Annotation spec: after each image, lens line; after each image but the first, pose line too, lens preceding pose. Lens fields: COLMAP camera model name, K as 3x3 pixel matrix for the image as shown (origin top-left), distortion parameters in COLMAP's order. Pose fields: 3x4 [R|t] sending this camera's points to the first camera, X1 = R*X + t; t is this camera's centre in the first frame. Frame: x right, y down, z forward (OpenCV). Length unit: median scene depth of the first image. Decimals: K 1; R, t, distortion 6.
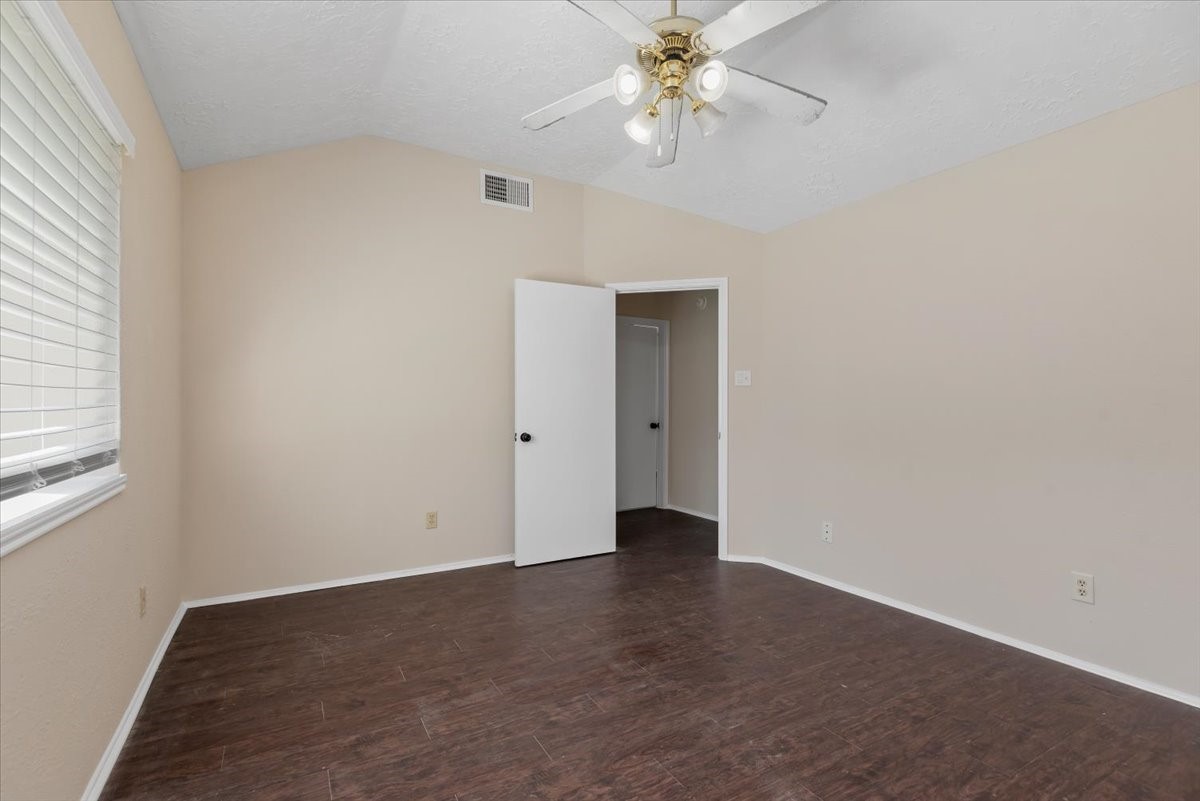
lens RADIAL K [[547.6, 0, 597.3], [0, 547.6, 404.0], [0, 0, 1]] dist [0.043060, -0.031268]
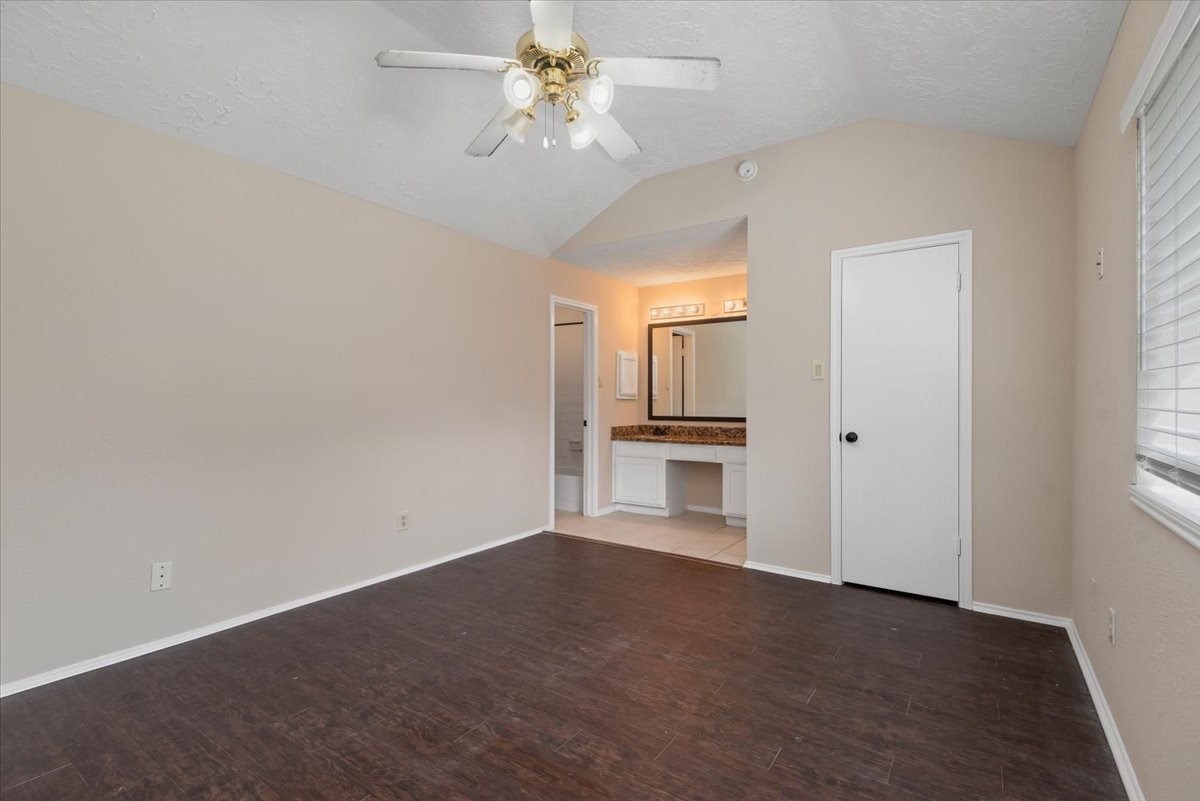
lens RADIAL K [[556.3, 0, 600.0], [0, 556.3, 400.5], [0, 0, 1]] dist [-0.000885, -0.000532]
pose [[-0.438648, -0.003598, 0.898652, -0.719193], [-0.003403, 0.999991, 0.002343, -0.001811], [-0.898652, -0.002031, -0.438657, 1.182603]]
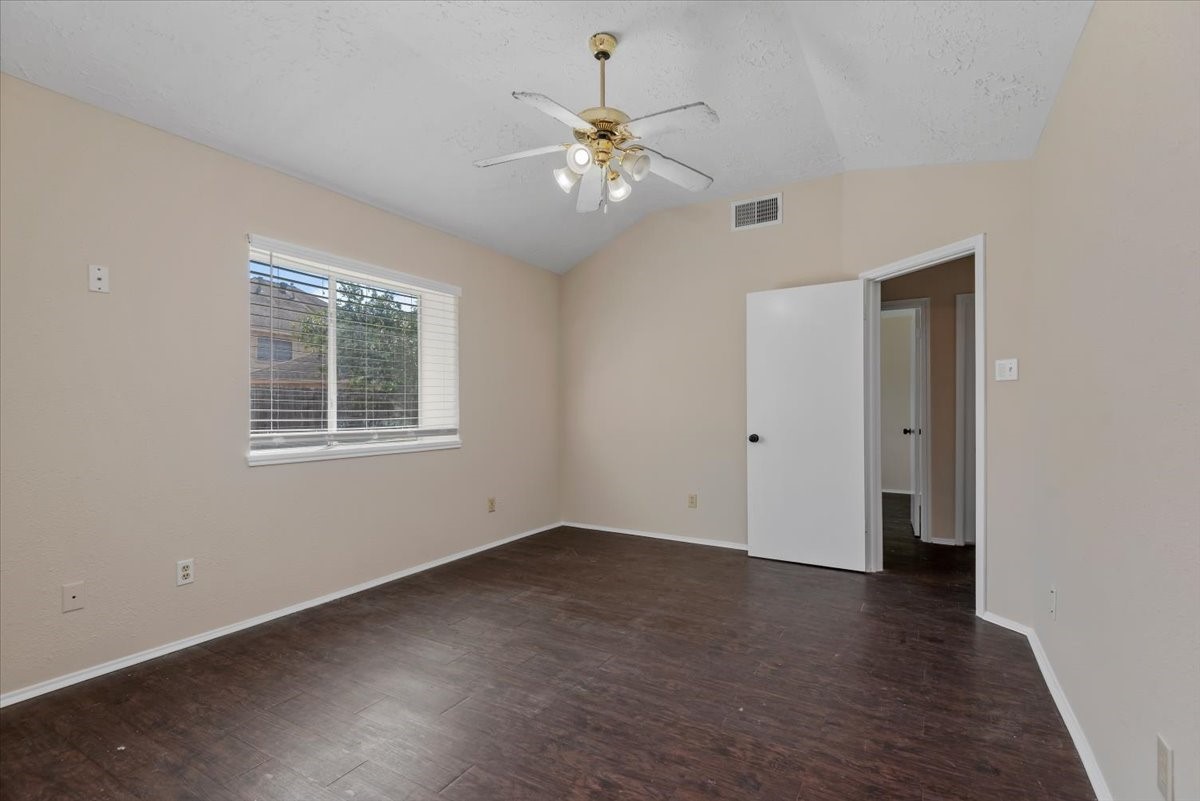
lens RADIAL K [[547.6, 0, 597.3], [0, 547.6, 404.0], [0, 0, 1]] dist [0.043060, -0.031268]
pose [[0.495520, -0.011432, -0.868521, 1.058837], [0.002620, 0.999929, -0.011667, 0.008609], [0.868593, 0.003506, 0.495515, 0.309826]]
